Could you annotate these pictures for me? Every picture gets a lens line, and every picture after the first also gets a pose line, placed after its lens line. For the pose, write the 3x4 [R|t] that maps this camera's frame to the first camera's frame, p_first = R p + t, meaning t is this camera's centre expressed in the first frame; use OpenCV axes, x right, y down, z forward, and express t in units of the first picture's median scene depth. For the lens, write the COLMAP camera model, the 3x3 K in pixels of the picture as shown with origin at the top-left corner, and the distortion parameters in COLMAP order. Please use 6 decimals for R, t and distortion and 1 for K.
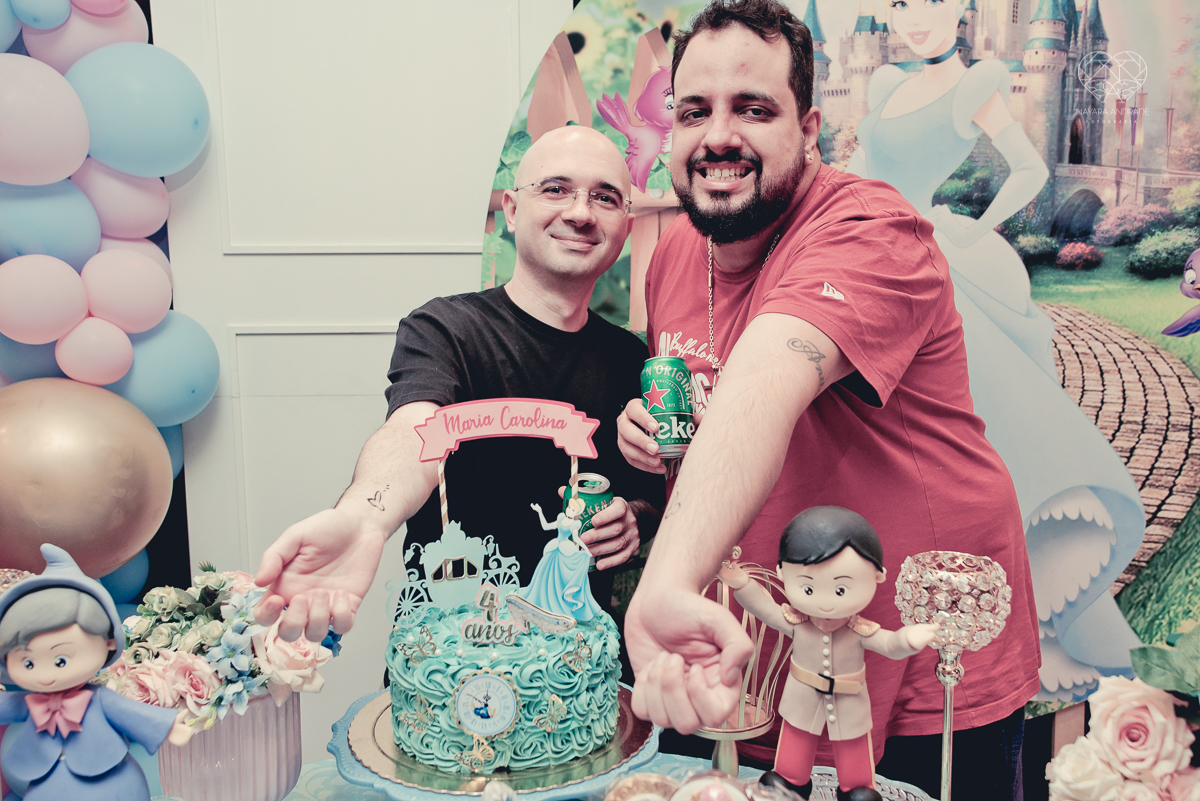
lens RADIAL K [[1112.5, 0, 593.9], [0, 1112.5, 395.6], [0, 0, 1]] dist [0.038854, 0.000000]
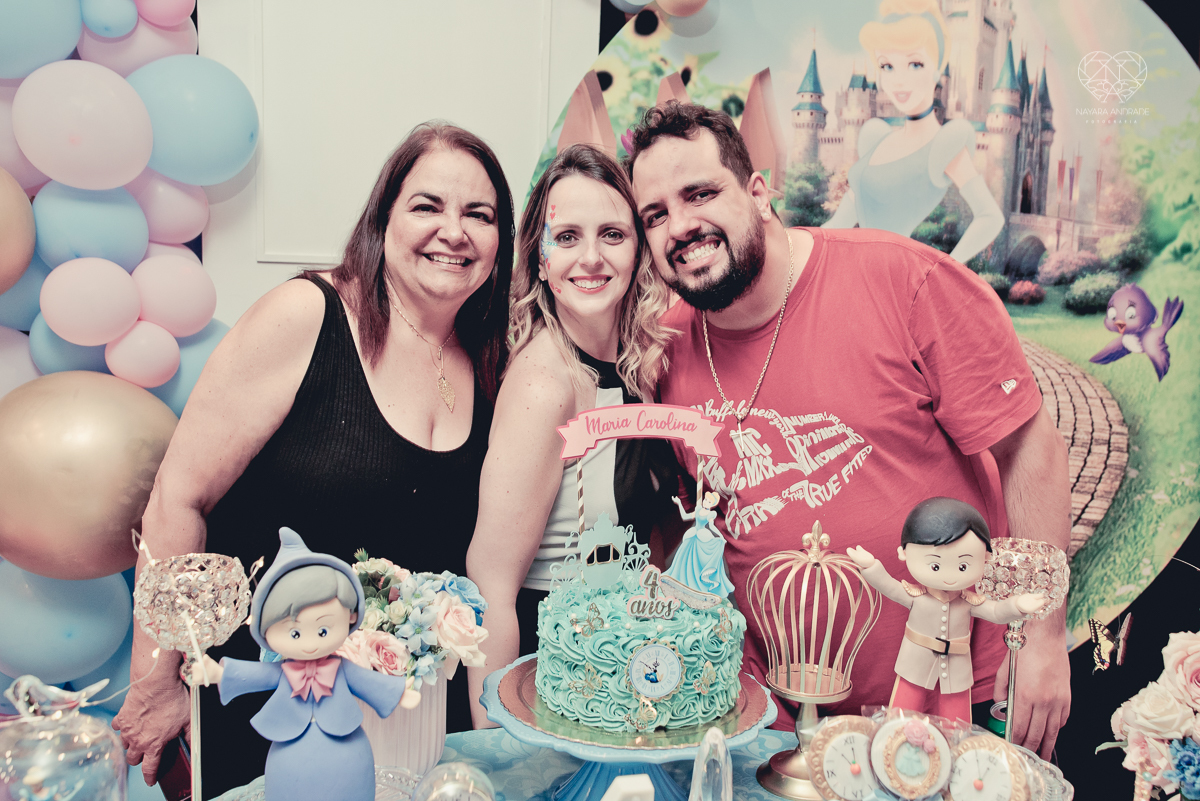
lens RADIAL K [[1112.5, 0, 591.6], [0, 1112.5, 400.9], [0, 0, 1]] dist [0.038854, 0.000000]
pose [[0.985760, 0.018622, 0.167126, -0.206103], [-0.016742, 0.999780, -0.012648, 0.009671], [-0.167324, 0.009670, 0.985854, -0.066898]]
